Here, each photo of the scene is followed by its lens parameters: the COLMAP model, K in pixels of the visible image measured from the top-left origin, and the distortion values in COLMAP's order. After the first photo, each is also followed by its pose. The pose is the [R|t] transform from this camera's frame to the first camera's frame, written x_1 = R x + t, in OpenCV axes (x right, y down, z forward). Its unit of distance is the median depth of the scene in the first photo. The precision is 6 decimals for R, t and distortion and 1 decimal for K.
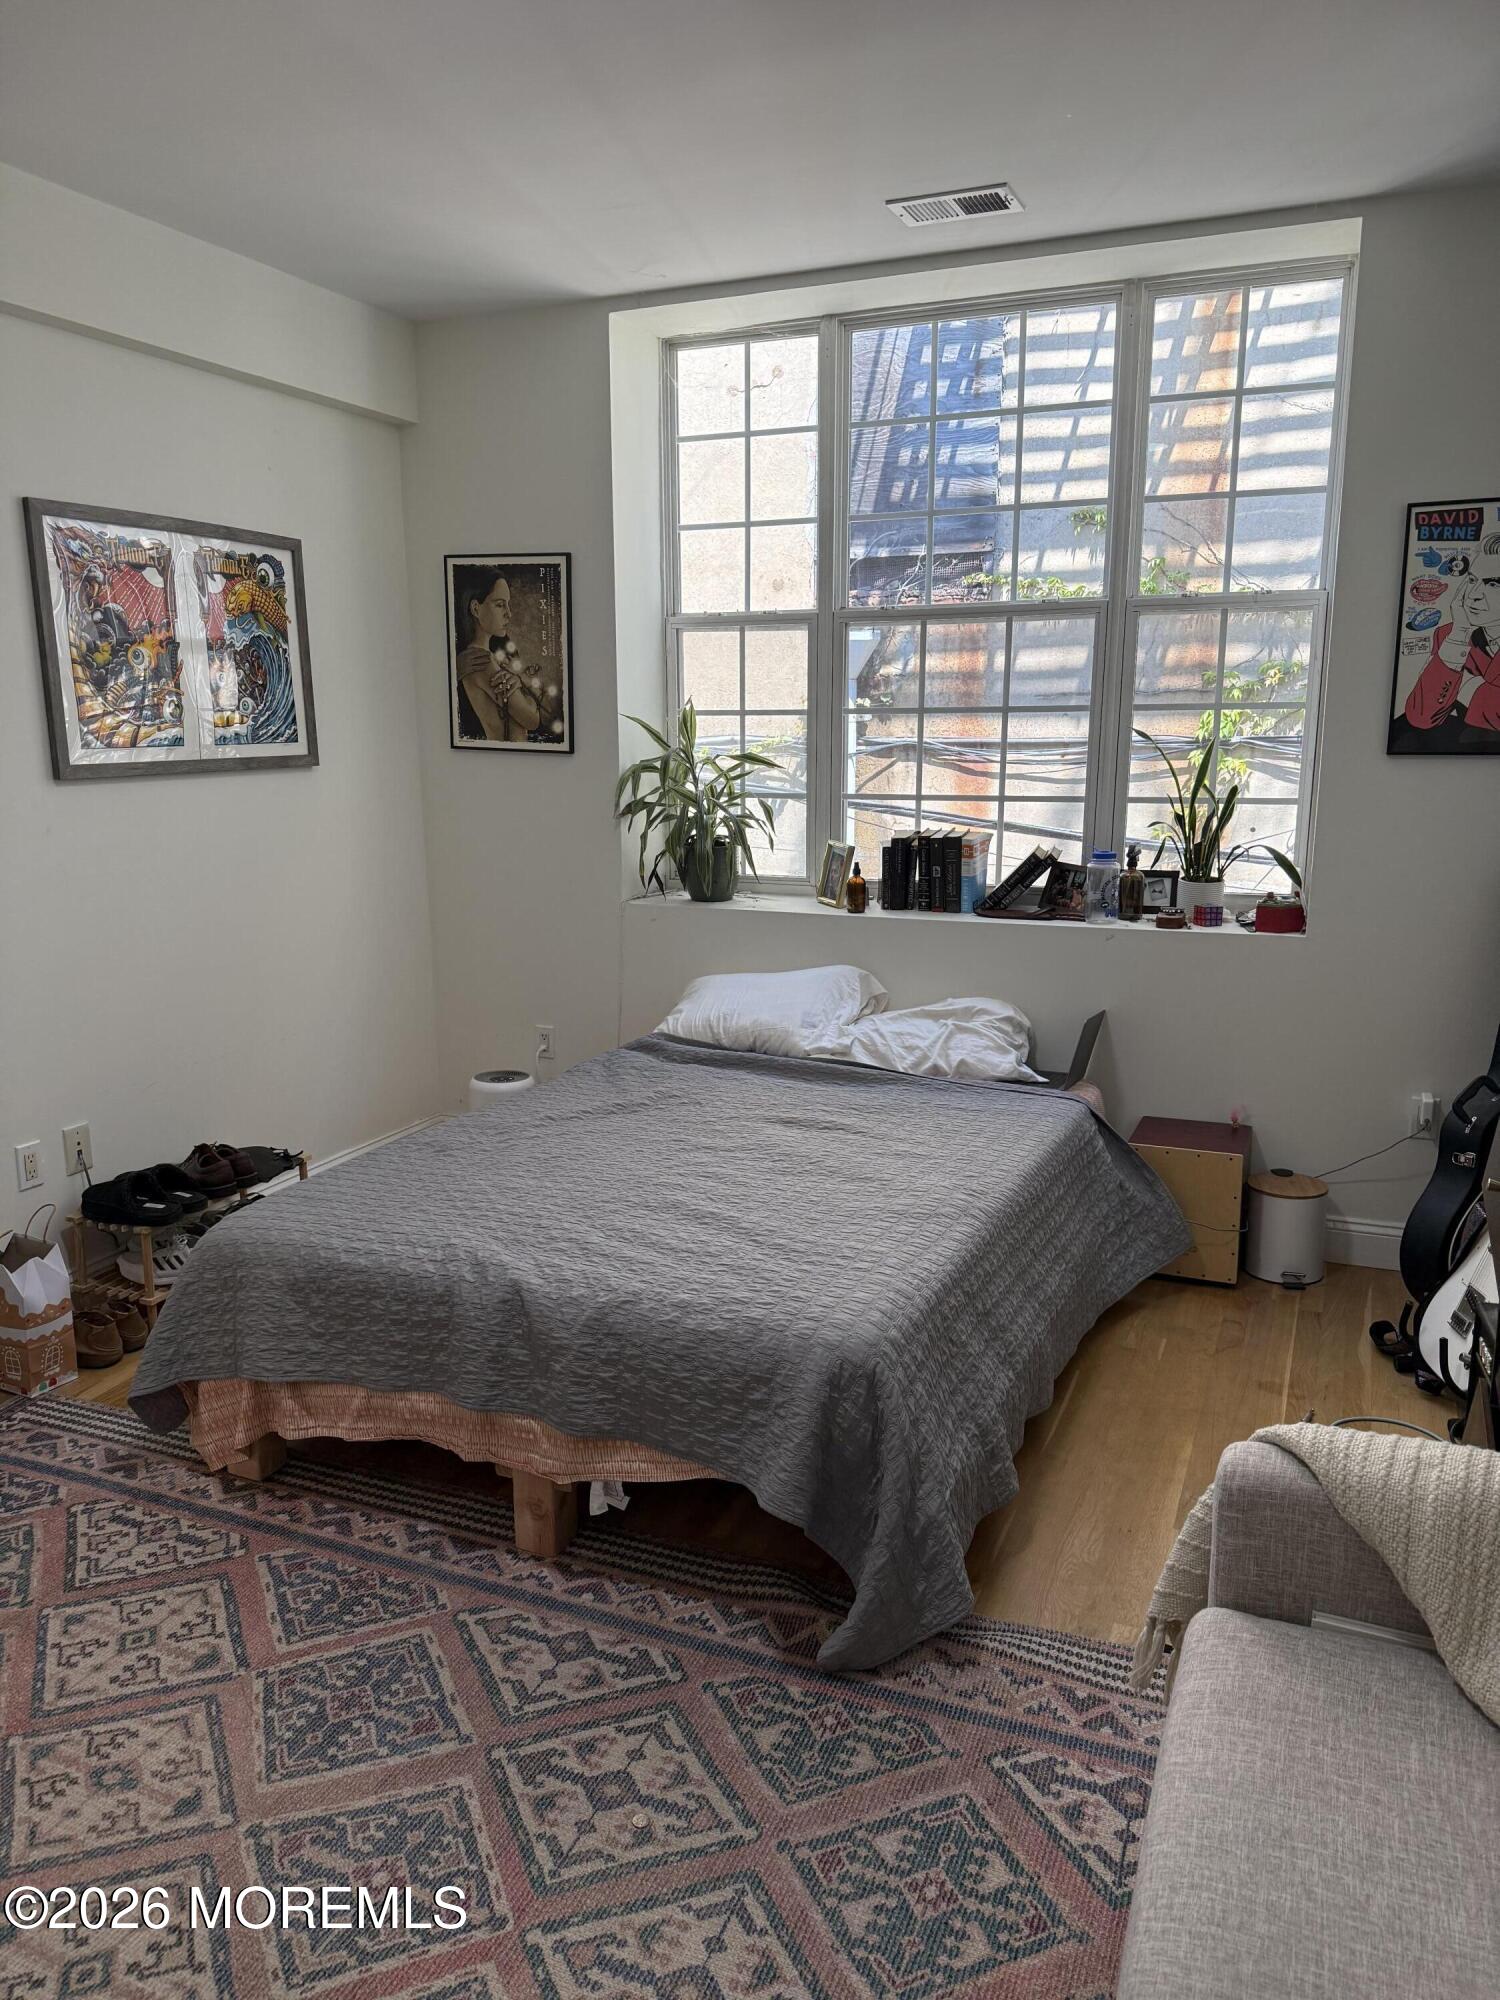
lens RADIAL K [[1403.6, 0, 744.5], [0, 1403.6, 1007.9], [0, 0, 1]] dist [0.048124, -0.054431]
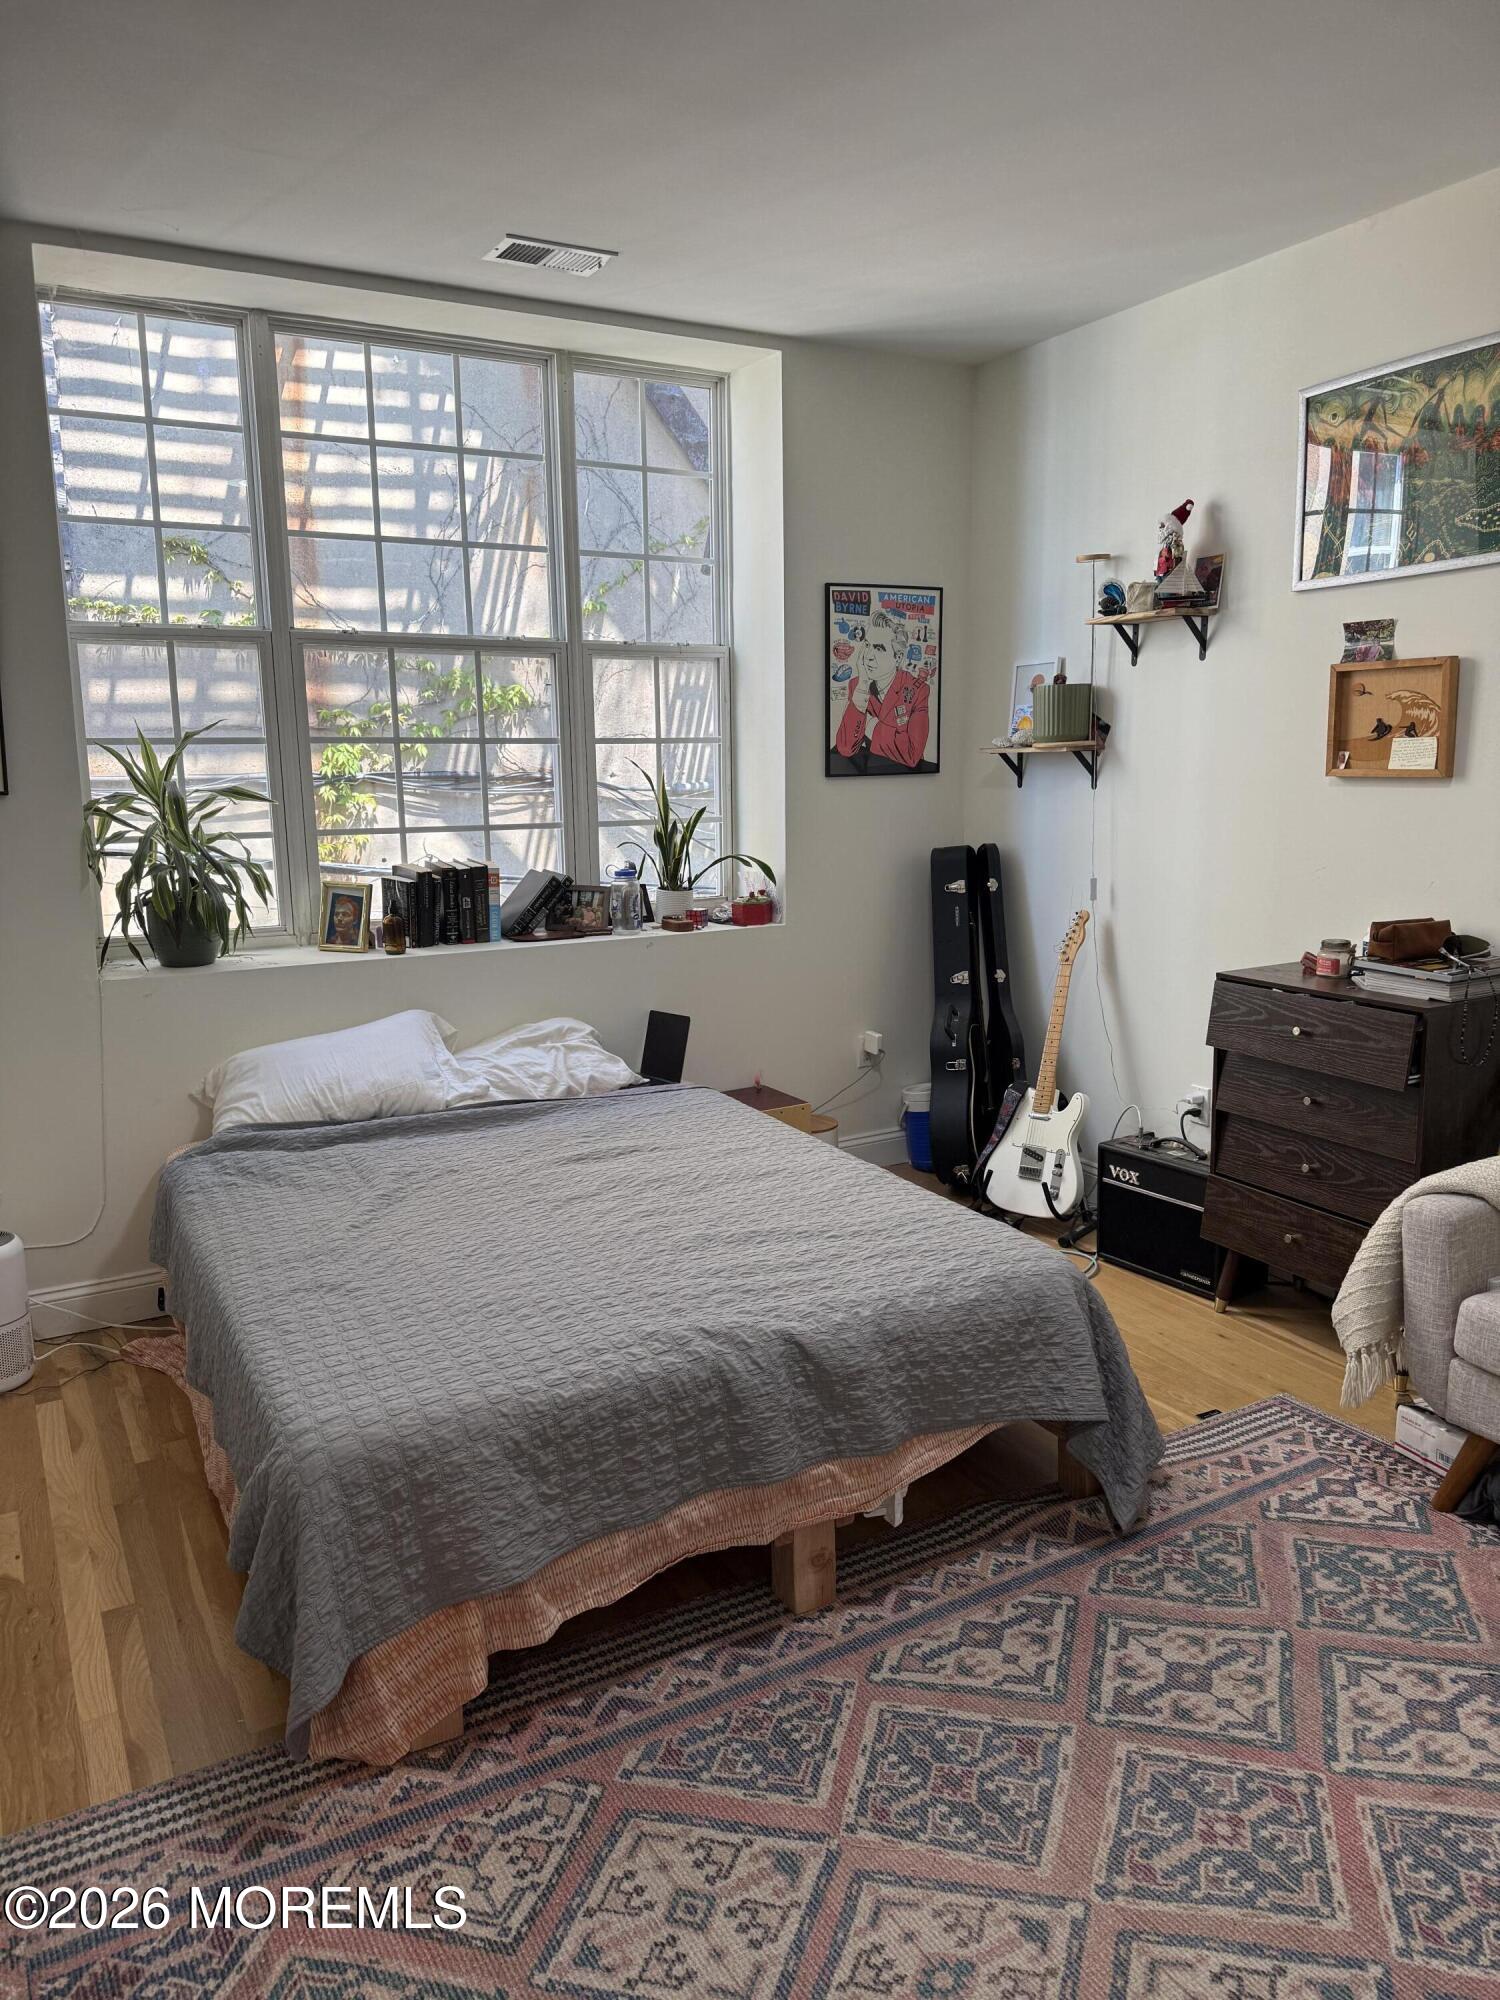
lens RADIAL K [[1403.6, 0, 745.5], [0, 1403.6, 997.8], [0, 0, 1]] dist [0.048124, -0.054431]
pose [[0.606556, -0.139535, 0.782700, -0.635775], [0.169682, 0.984515, 0.044018, -0.051005], [-0.776722, 0.106111, 0.620840, 0.294592]]
